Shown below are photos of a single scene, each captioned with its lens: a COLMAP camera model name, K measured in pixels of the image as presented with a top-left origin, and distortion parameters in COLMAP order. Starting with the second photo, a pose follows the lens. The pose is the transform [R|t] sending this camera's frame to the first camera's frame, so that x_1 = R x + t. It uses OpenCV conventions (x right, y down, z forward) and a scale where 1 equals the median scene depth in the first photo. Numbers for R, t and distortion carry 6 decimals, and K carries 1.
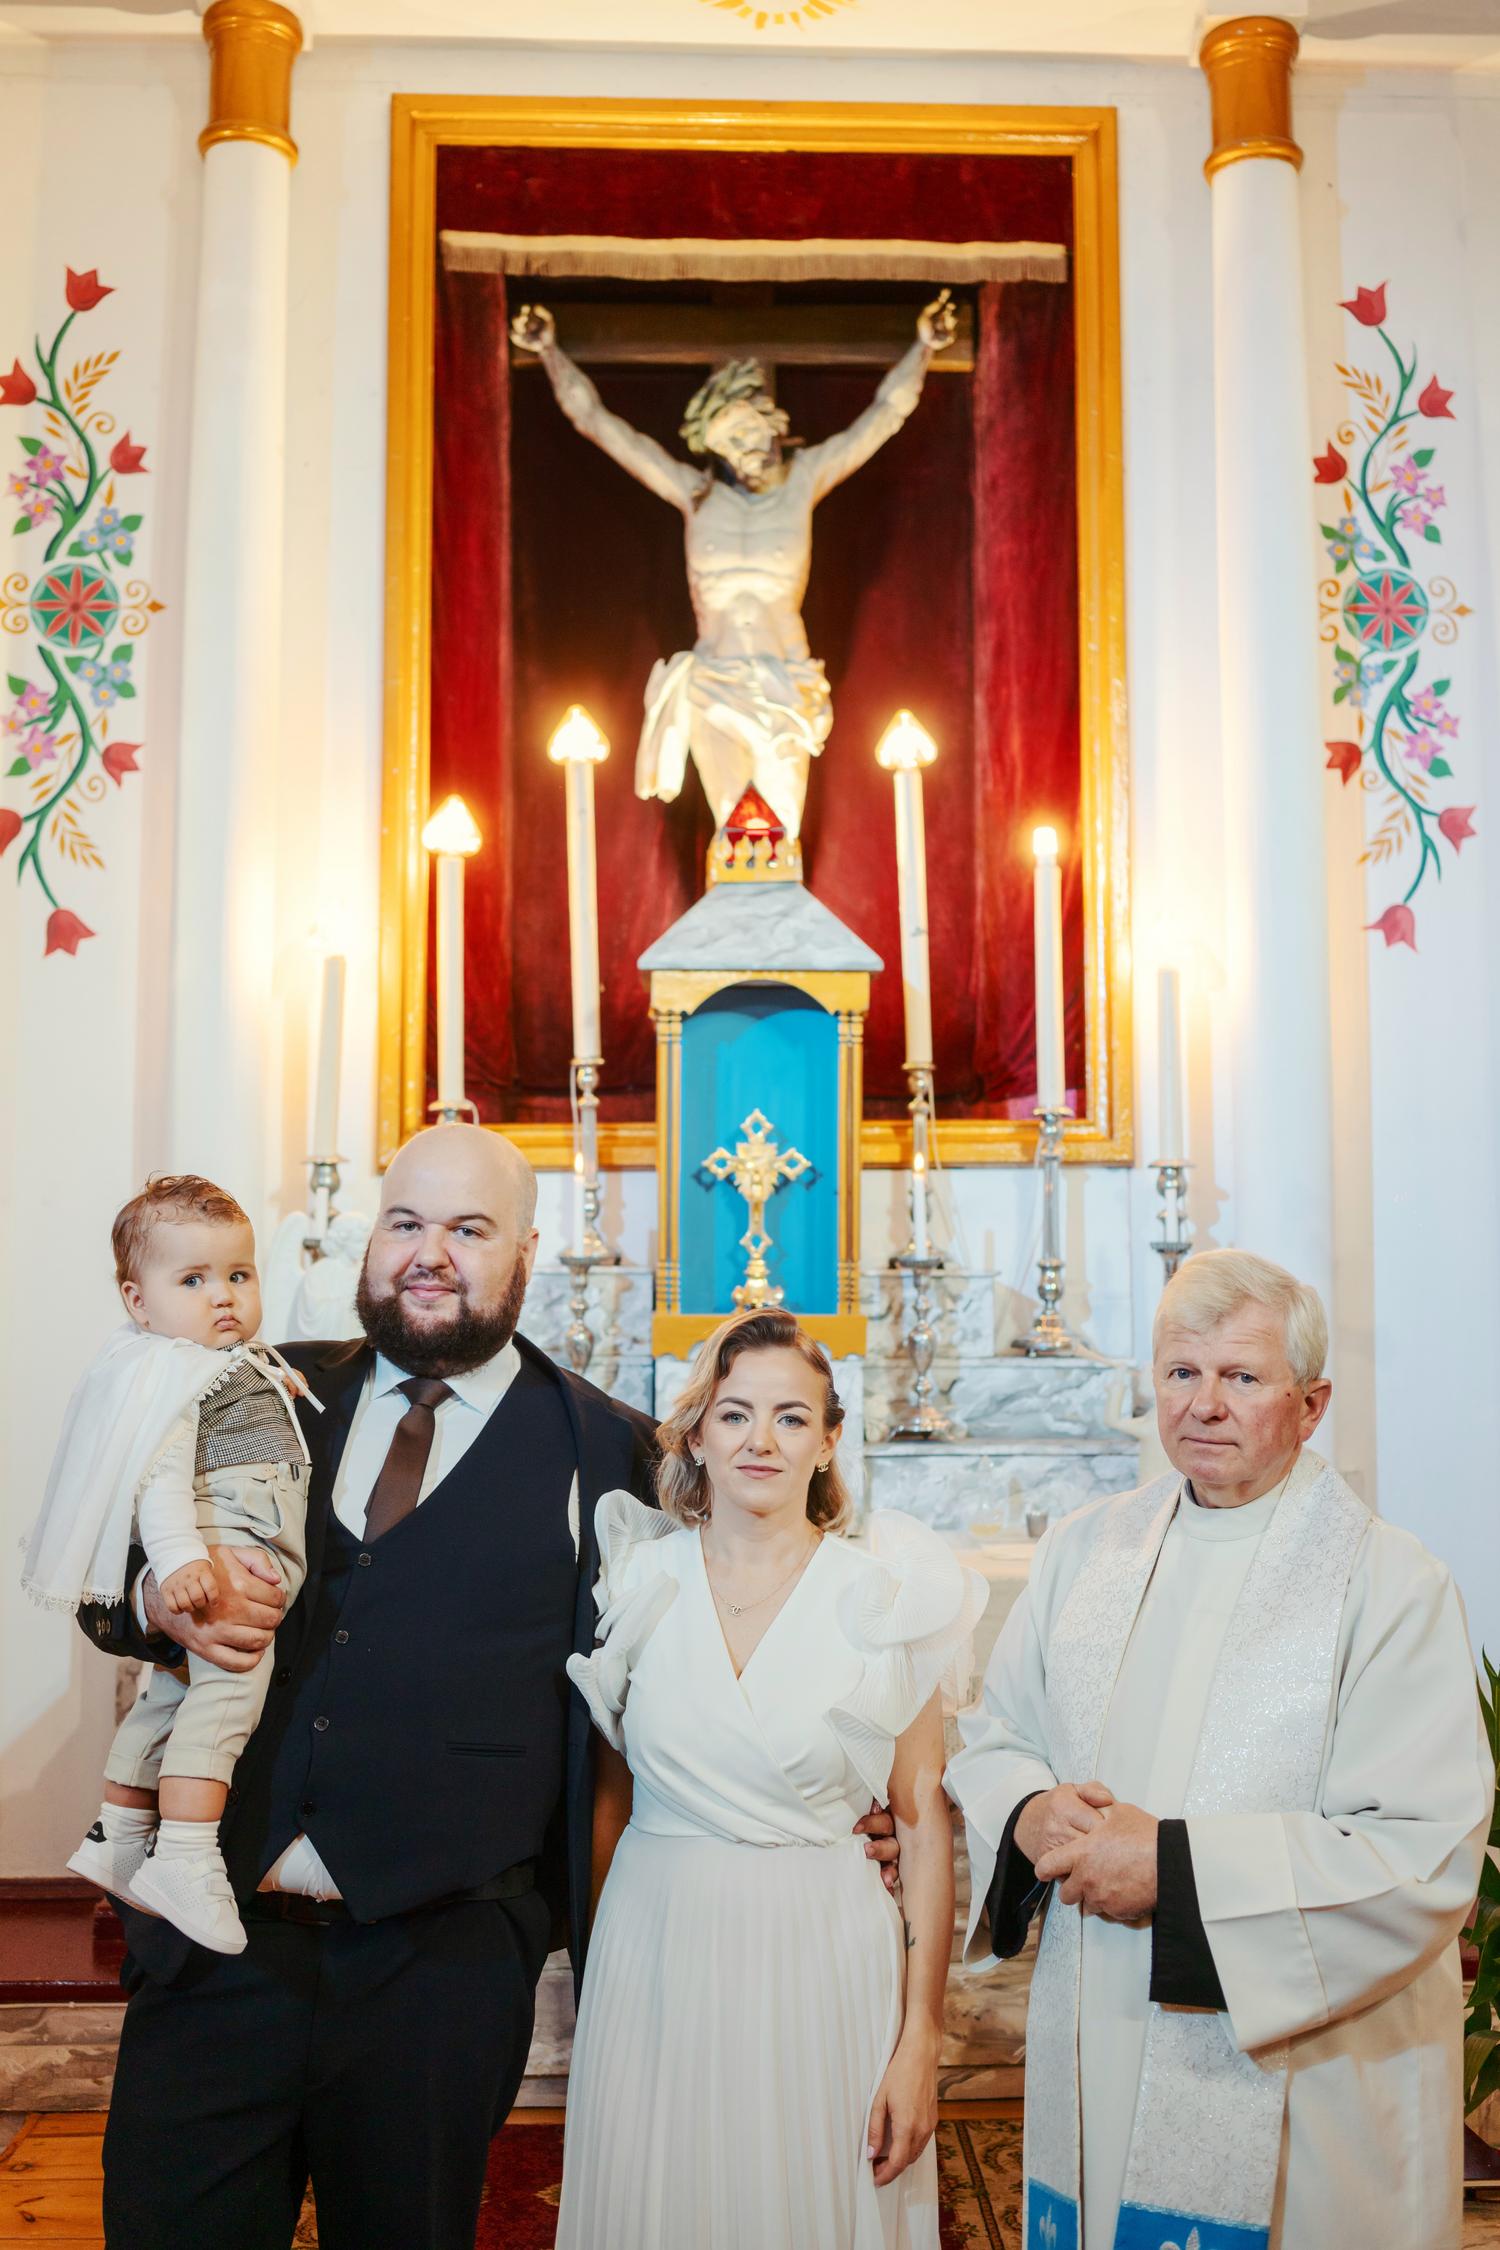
lens RADIAL K [[2310.8, 0, 744.5], [0, 2310.8, 1141.5], [0, 0, 1]] dist [-0.019267, 0.000000]
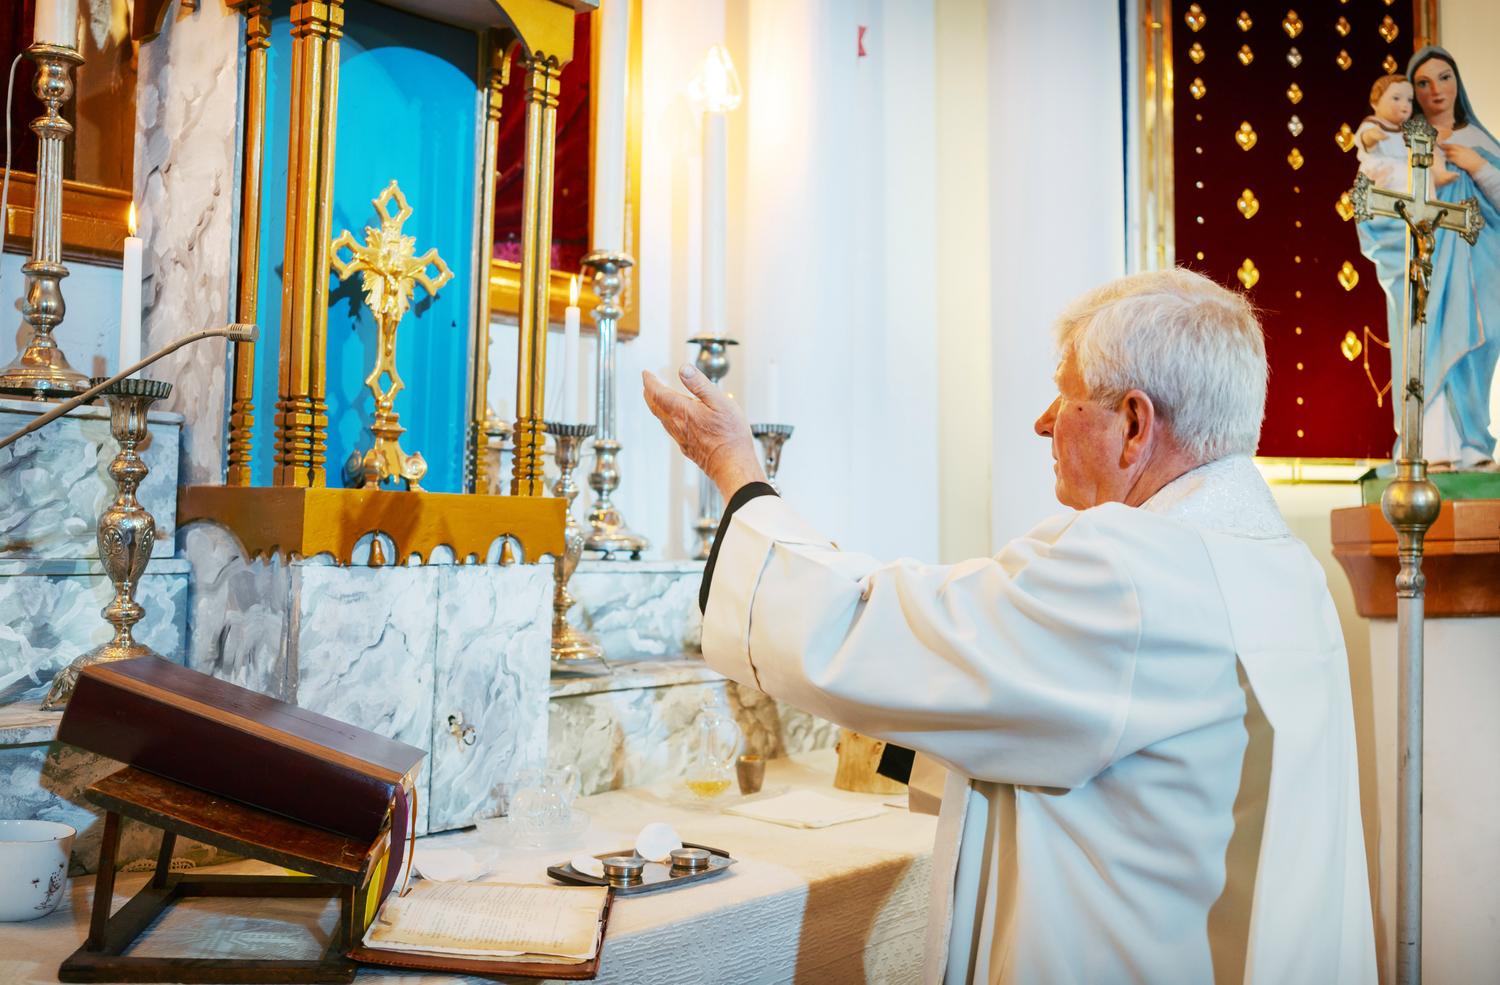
lens RADIAL K [[1540.6, 0, 741.8], [0, 1540.6, 491.0], [0, 0, 1]] dist [-0.019267, 0.000000]
pose [[0.658046, 0.033135, 0.752248, -0.234989], [-0.062287, 0.998003, 0.010527, 0.058322], [-0.750397, -0.053783, 0.658796, 0.588555]]
